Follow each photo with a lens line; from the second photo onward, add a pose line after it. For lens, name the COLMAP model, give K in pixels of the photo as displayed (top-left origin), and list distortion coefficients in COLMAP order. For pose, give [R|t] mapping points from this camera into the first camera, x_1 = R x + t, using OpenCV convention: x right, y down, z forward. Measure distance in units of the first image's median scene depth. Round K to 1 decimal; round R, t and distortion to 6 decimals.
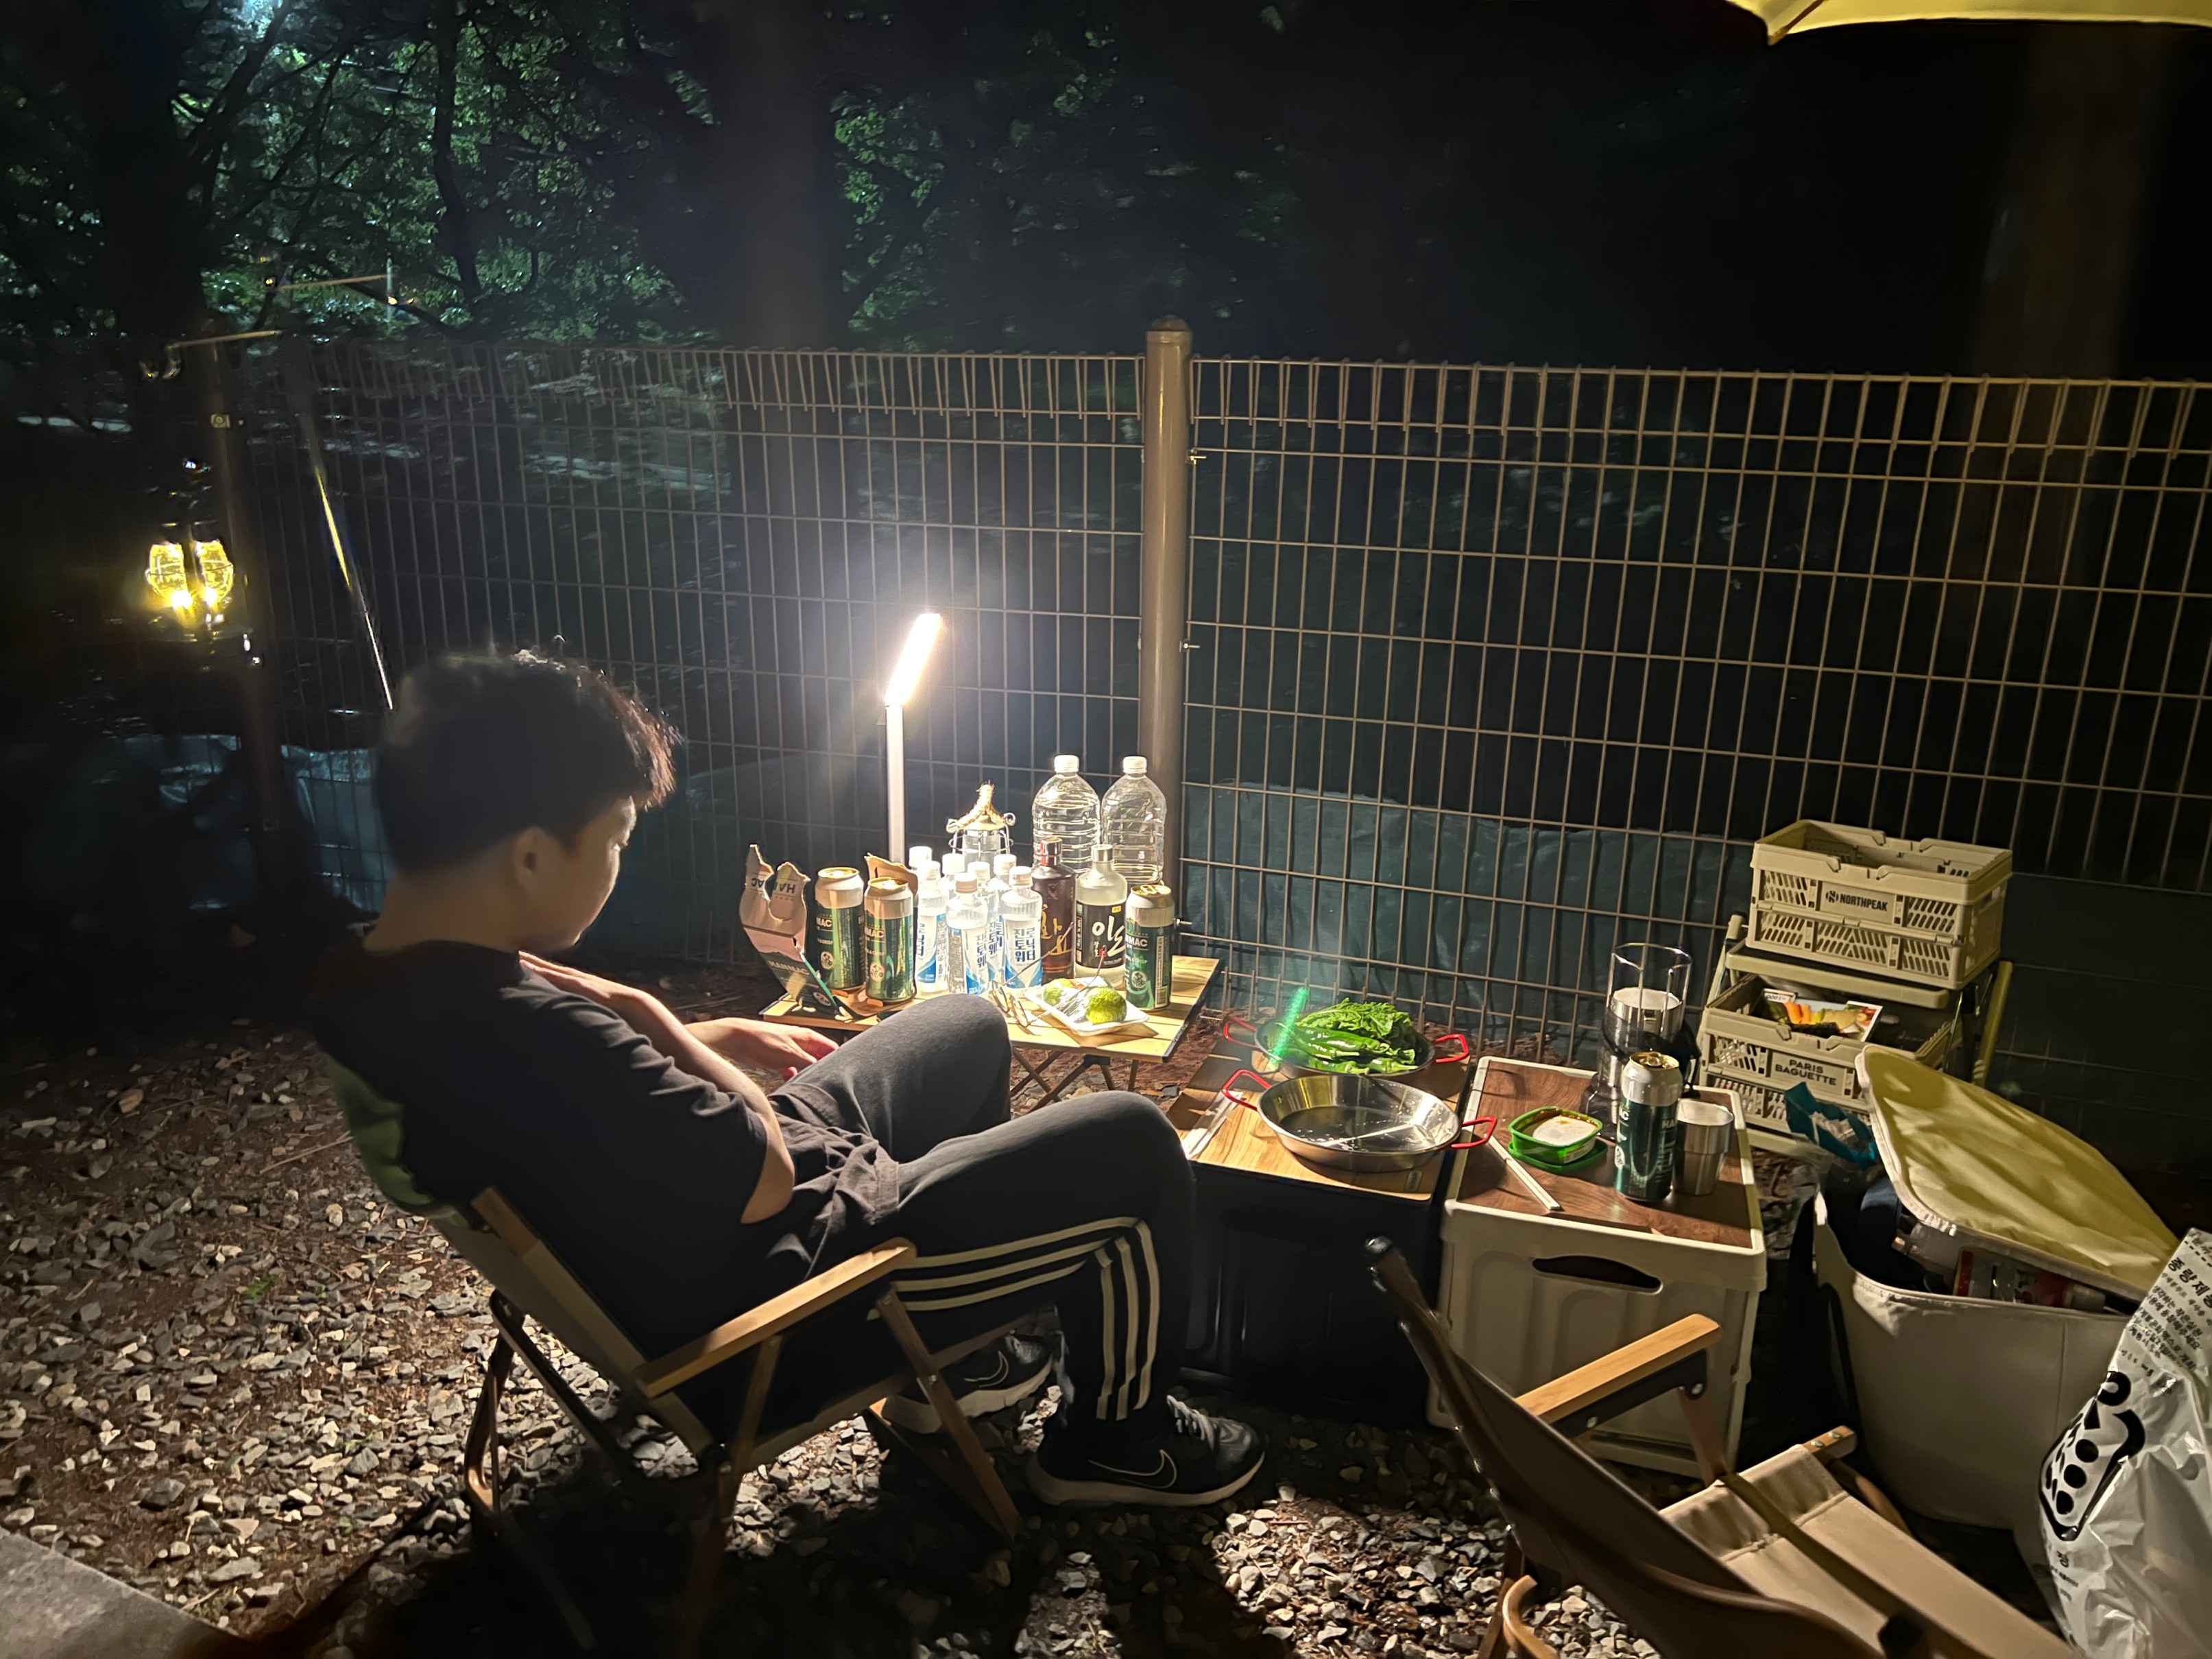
lens RADIAL K [[1638.4, 0, 1110.1], [0, 1638.4, 833.4], [0, 0, 1]] dist [0.042581, -0.053330]
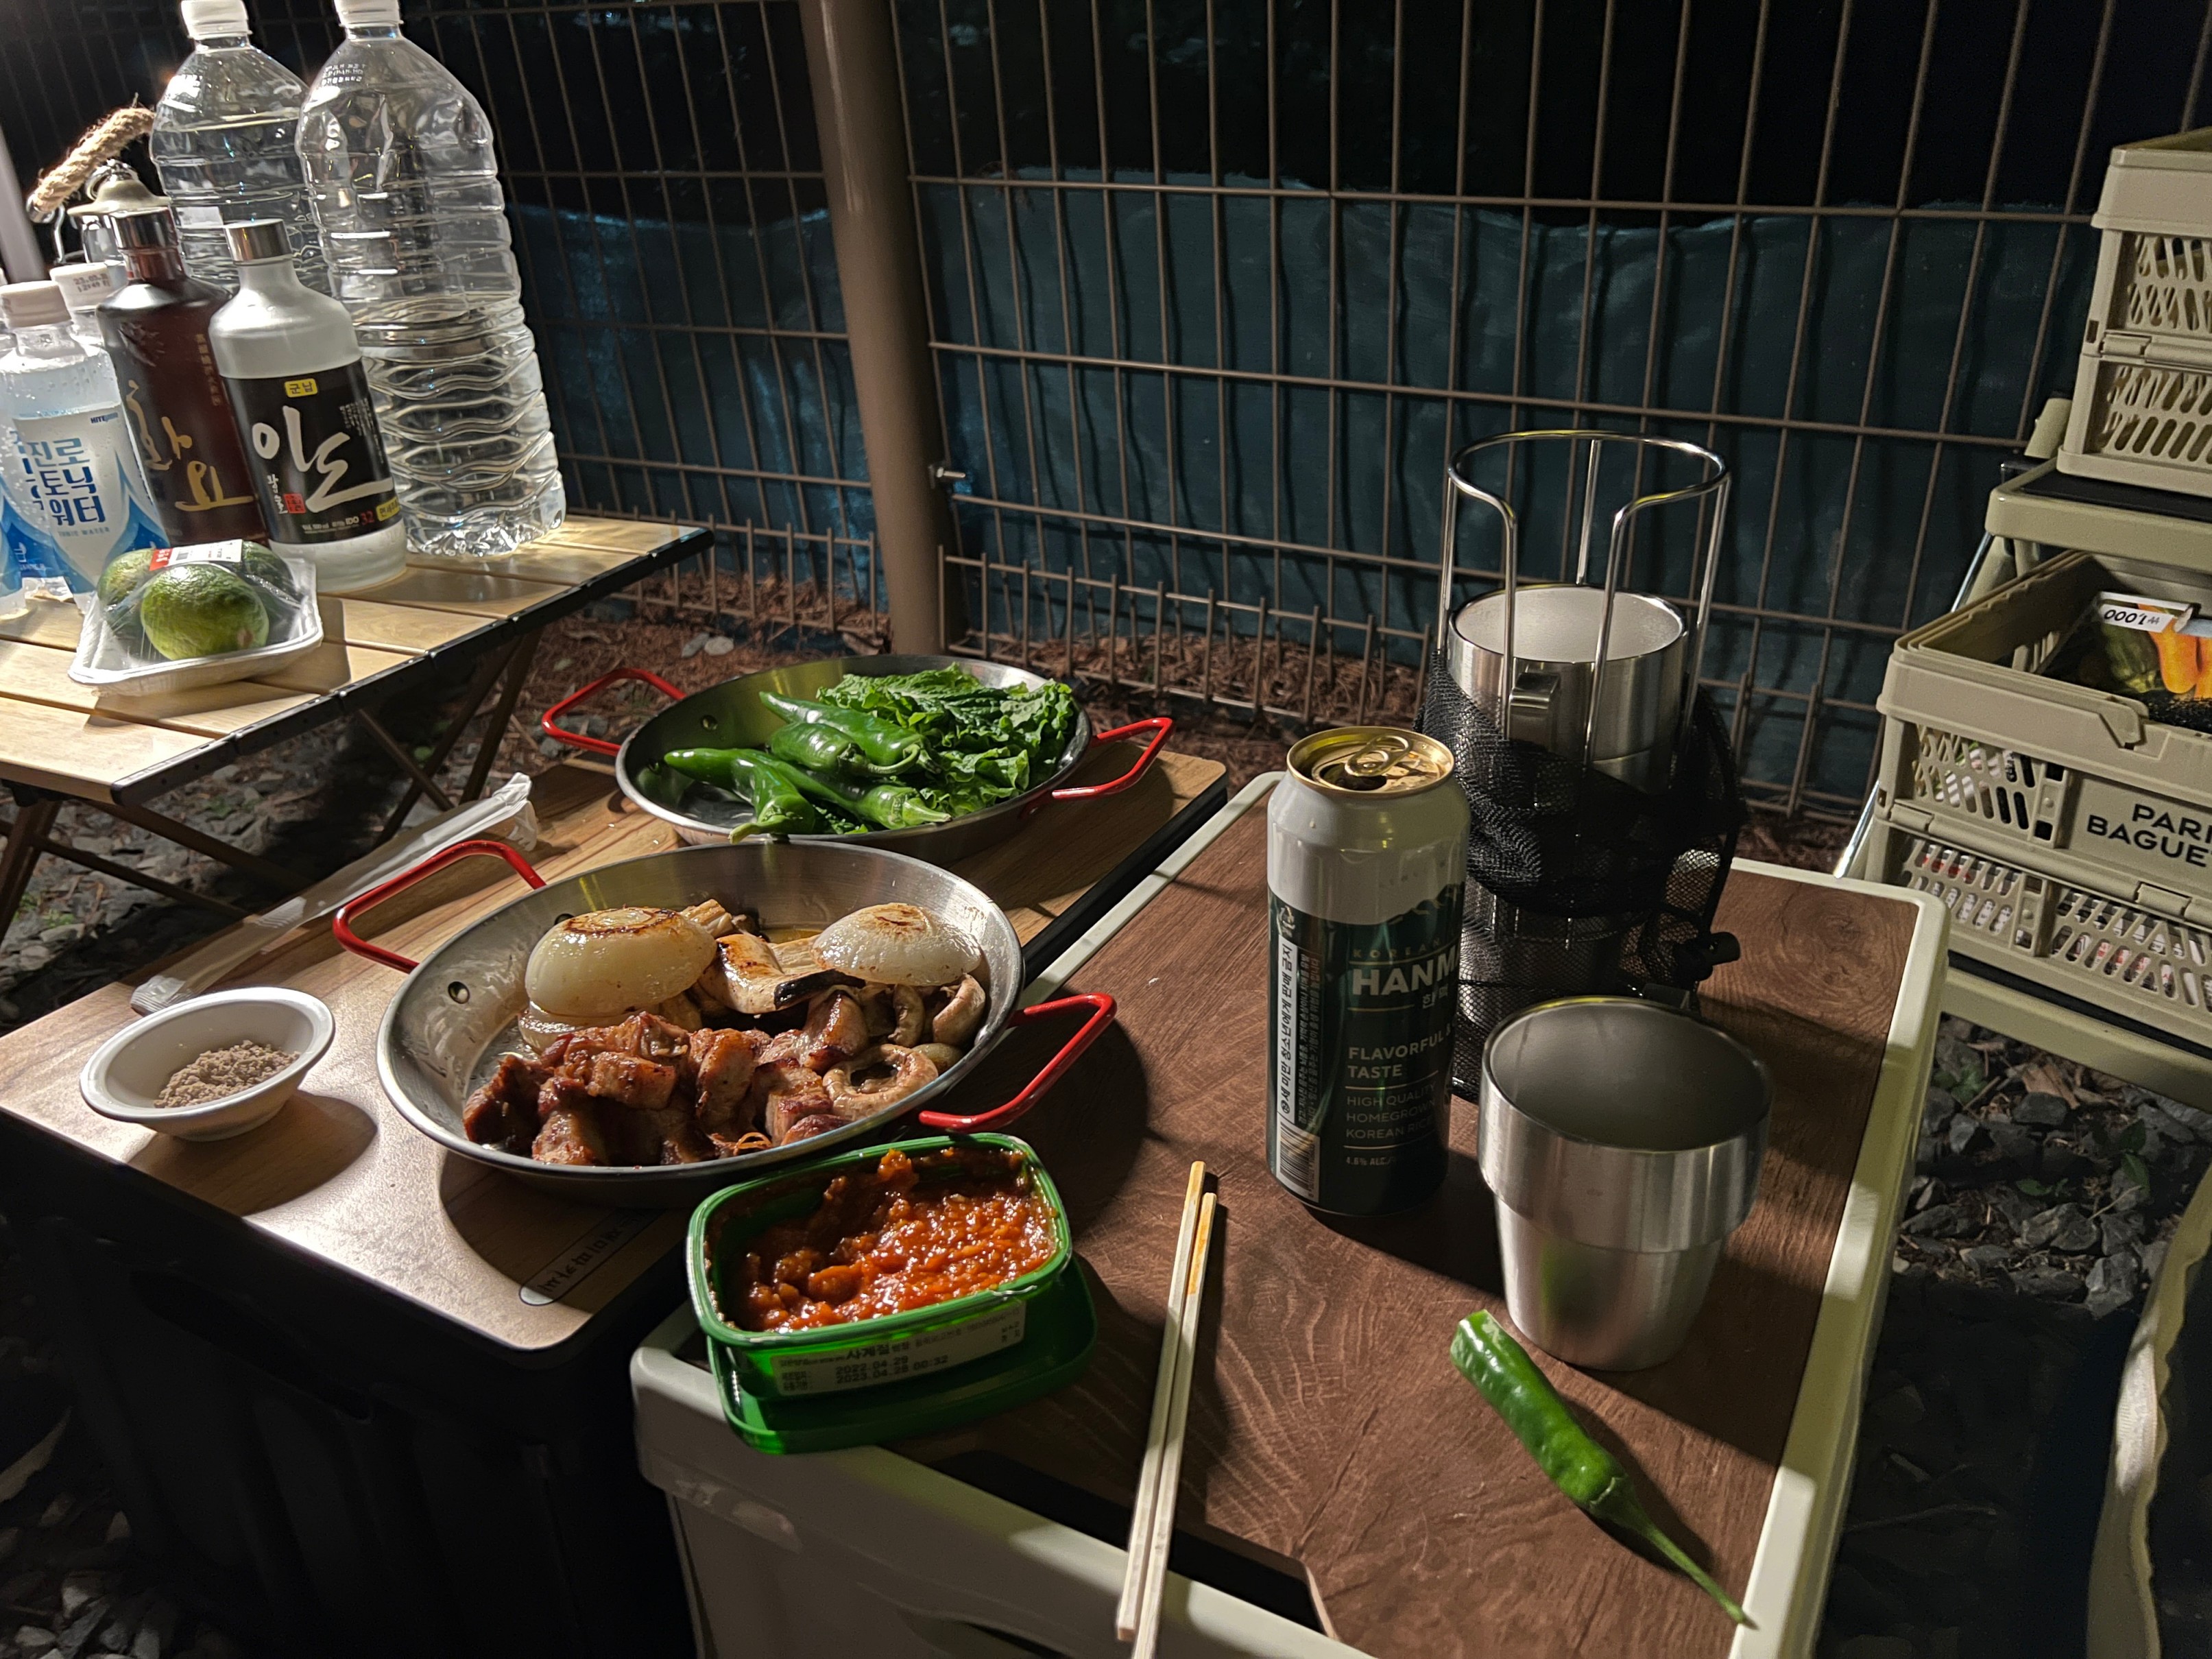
lens RADIAL K [[1638.4, 0, 1104.2], [0, 1638.4, 826.9], [0, 0, 1]] dist [0.042581, -0.053330]
pose [[0.975257, 0.033050, -0.218591, 0.269747], [0.018522, 0.973071, 0.229760, 0.058063], [0.220299, -0.228124, 0.948382, 0.607734]]
